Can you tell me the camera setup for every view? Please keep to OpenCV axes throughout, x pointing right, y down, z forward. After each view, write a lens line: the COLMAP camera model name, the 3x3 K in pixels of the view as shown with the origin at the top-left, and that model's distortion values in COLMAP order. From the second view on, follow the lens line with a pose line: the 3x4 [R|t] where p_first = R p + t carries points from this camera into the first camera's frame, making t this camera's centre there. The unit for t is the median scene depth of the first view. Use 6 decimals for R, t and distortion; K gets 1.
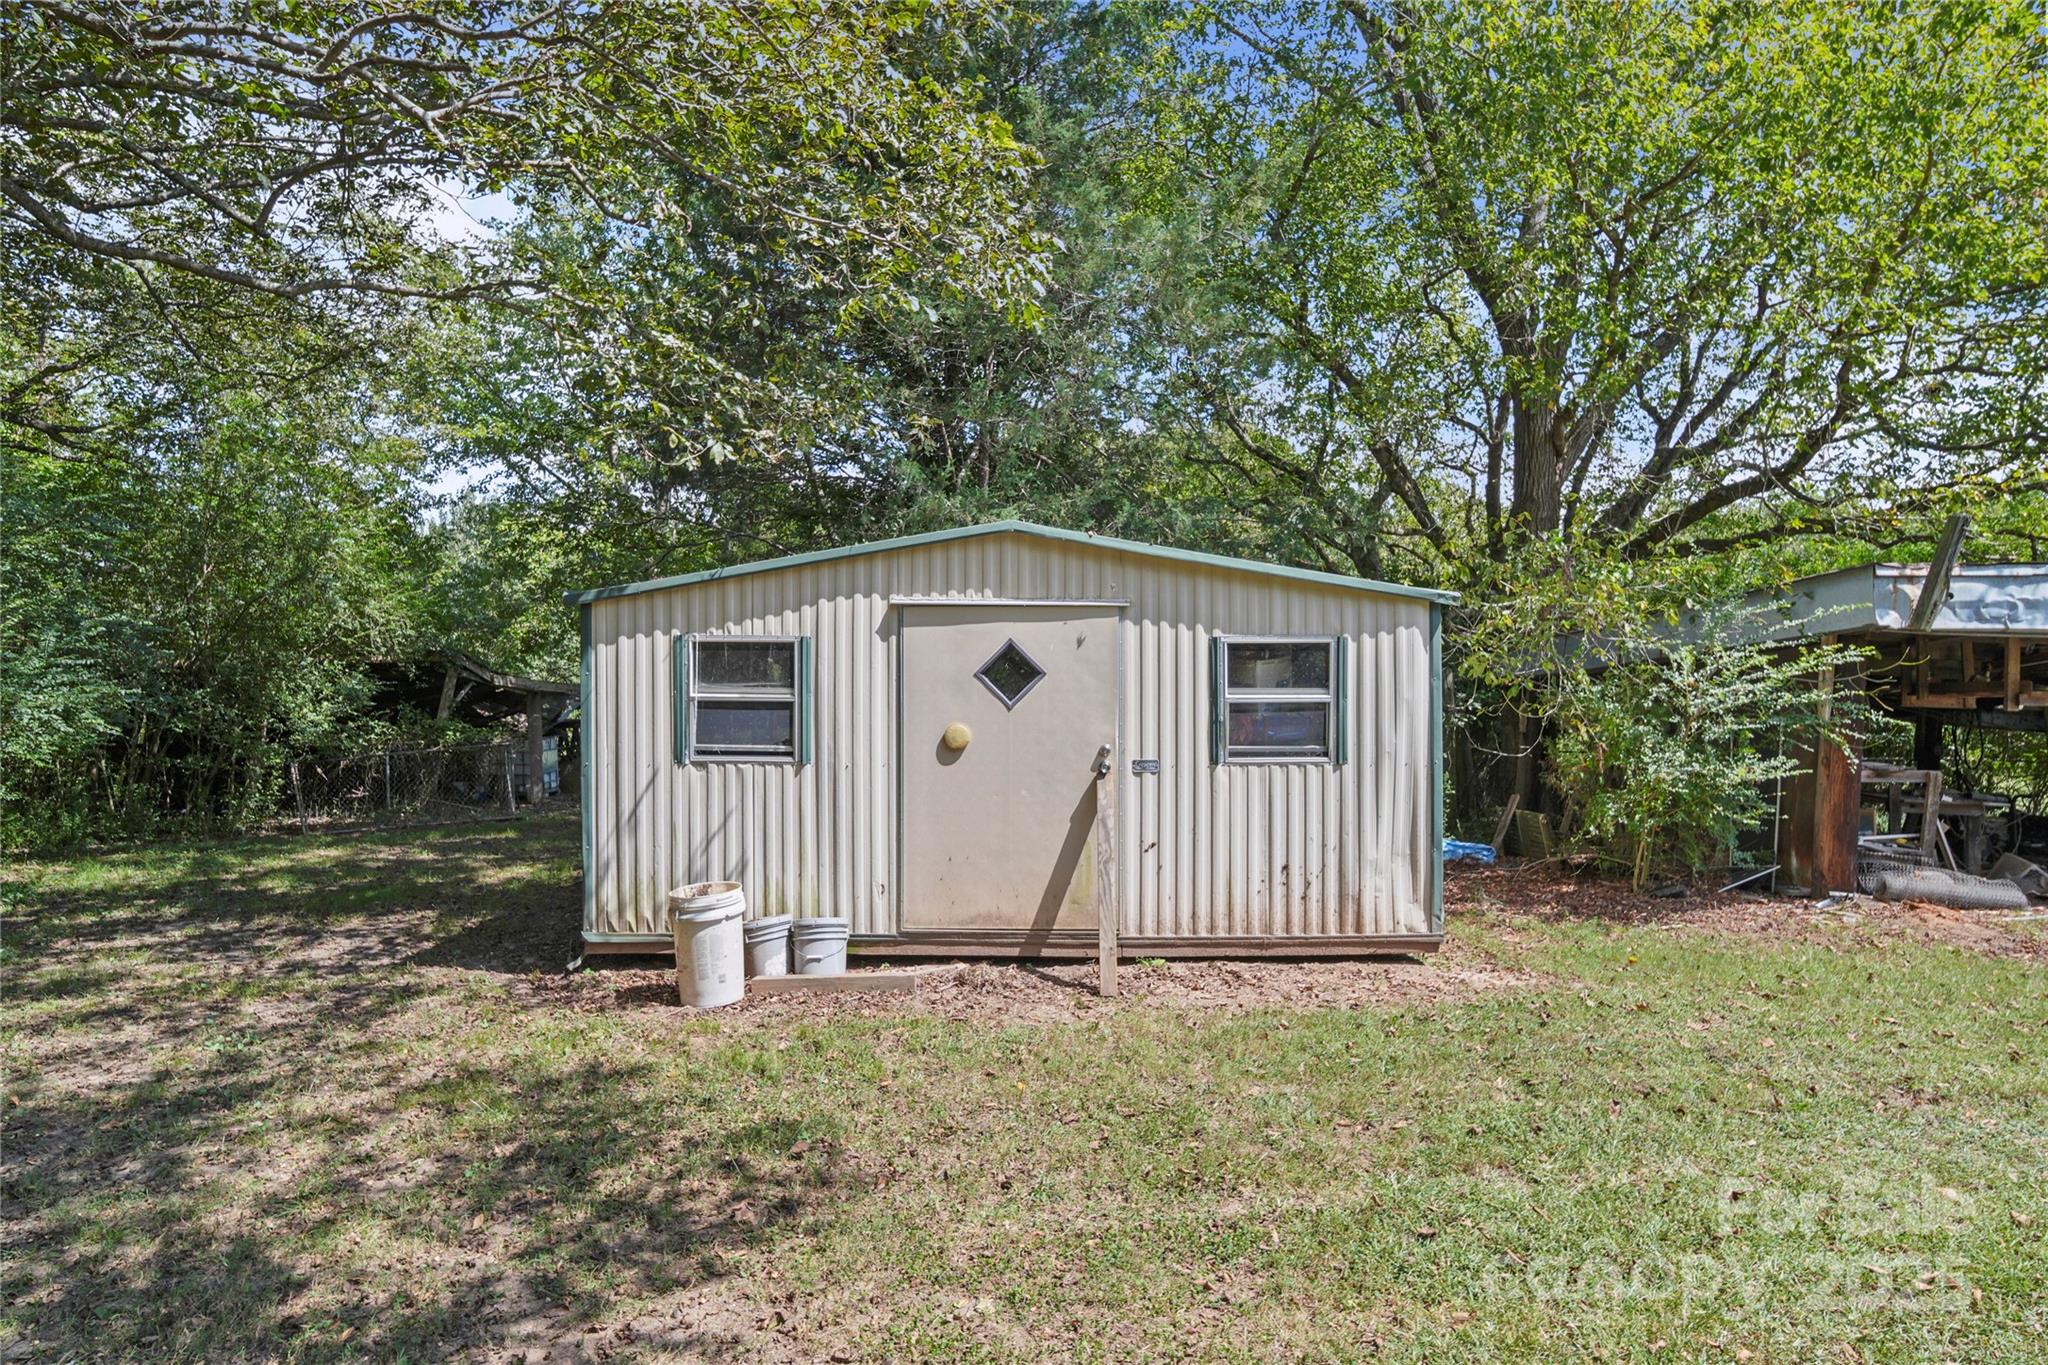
lens RADIAL K [[731.0, 0, 1024.1], [0, 731.0, 671.5], [0, 0, 1]] dist [-0.006727, -0.000828]
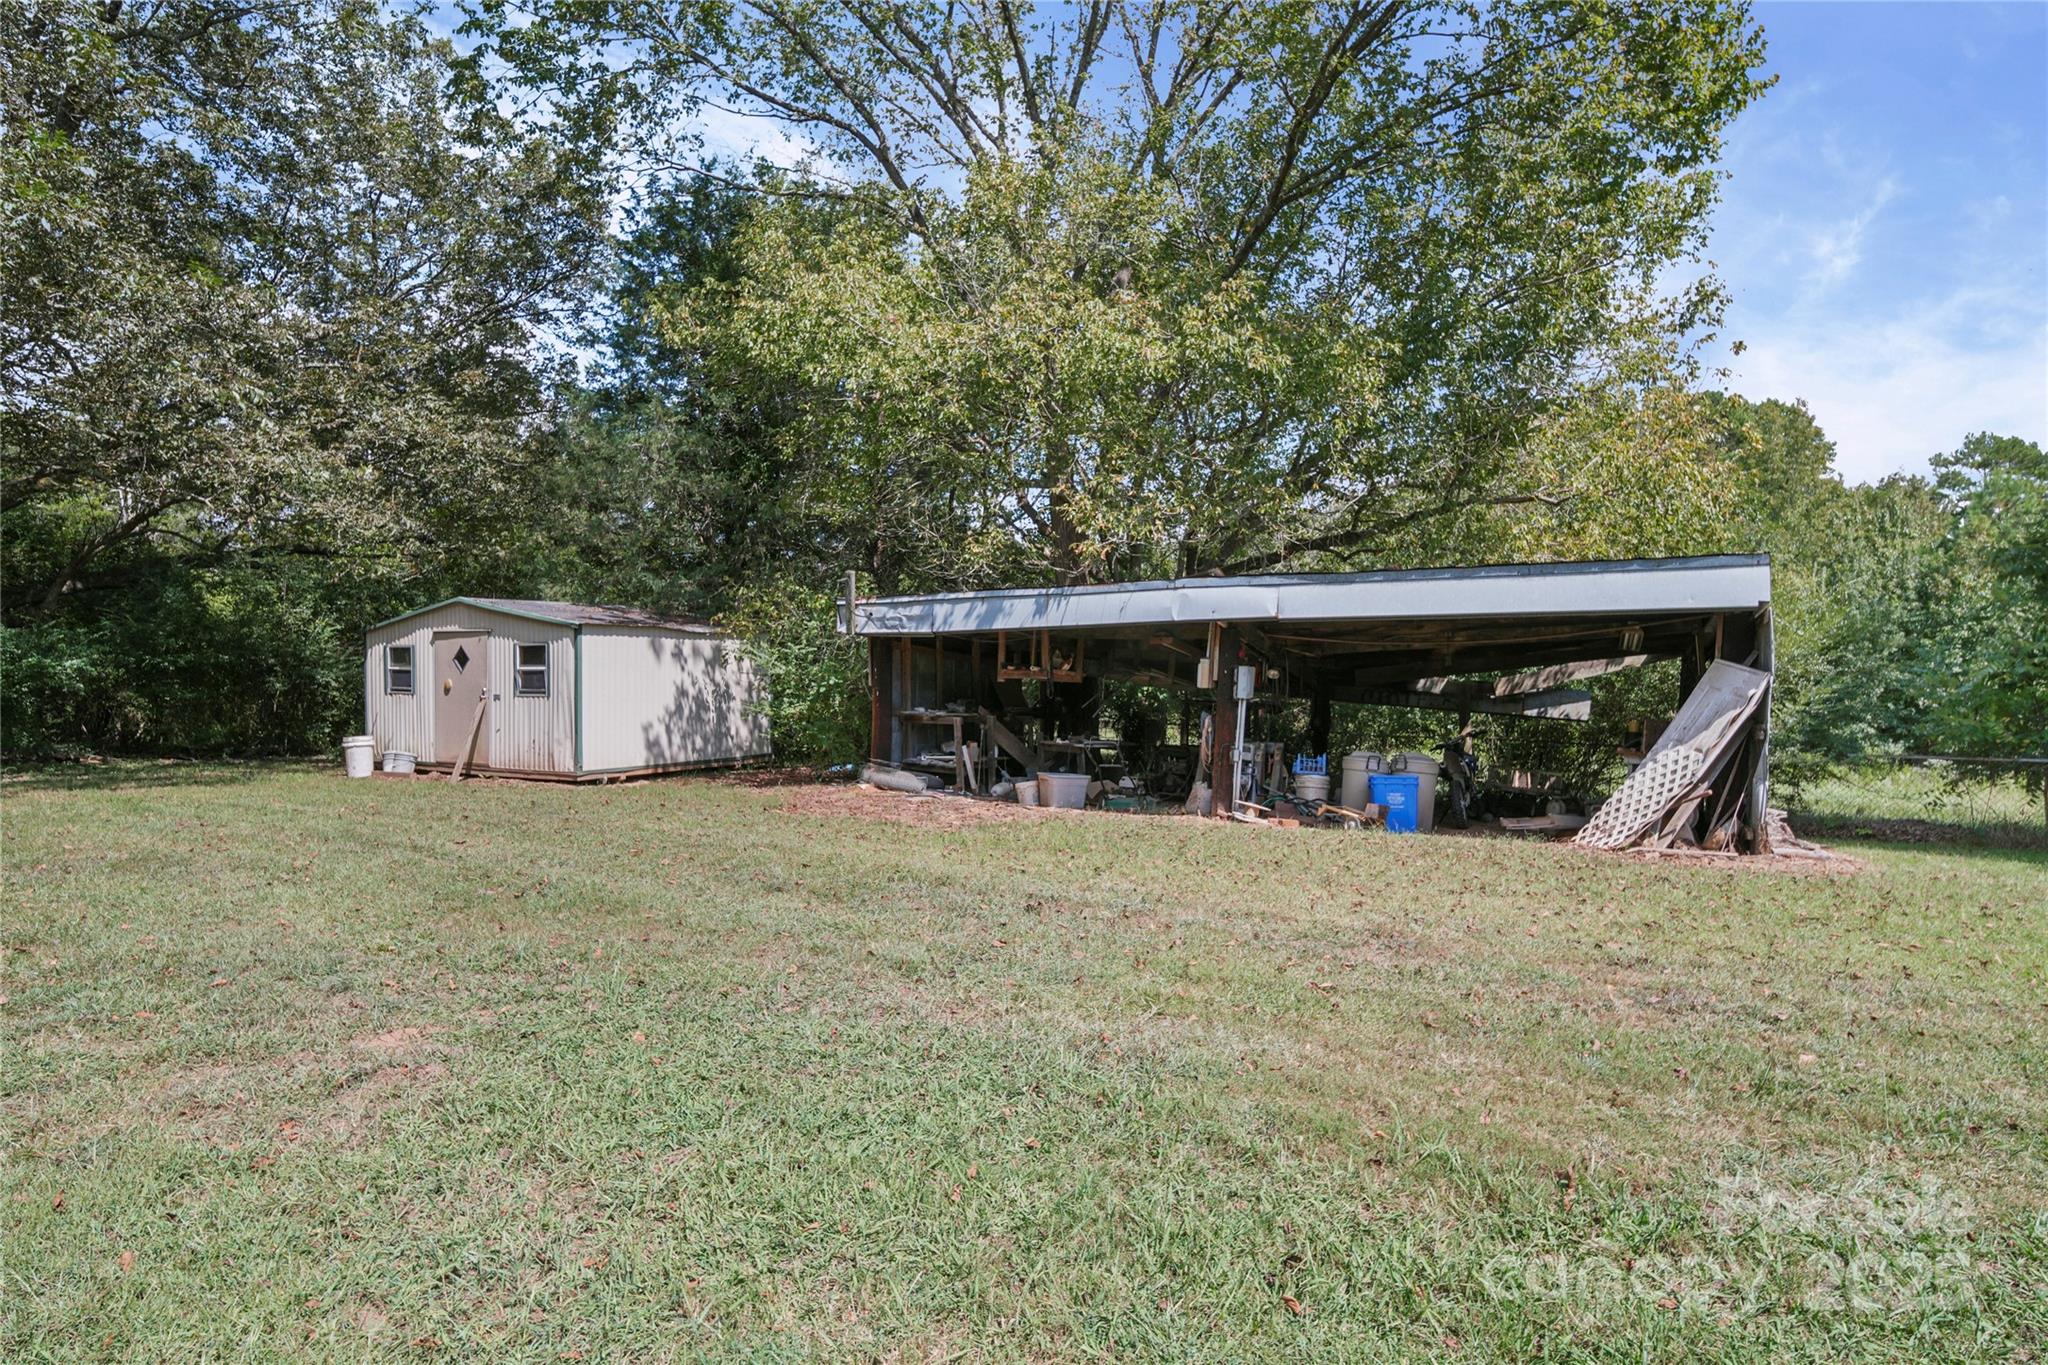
lens RADIAL K [[731.0, 0, 1024.5], [0, 731.0, 688.3], [0, 0, 1]] dist [-0.006727, -0.000828]
pose [[0.939873, 0.009902, -0.341381, 2.593508], [-0.002006, 0.999722, 0.023476, 0.039581], [0.341519, -0.021379, 0.939632, -0.658008]]
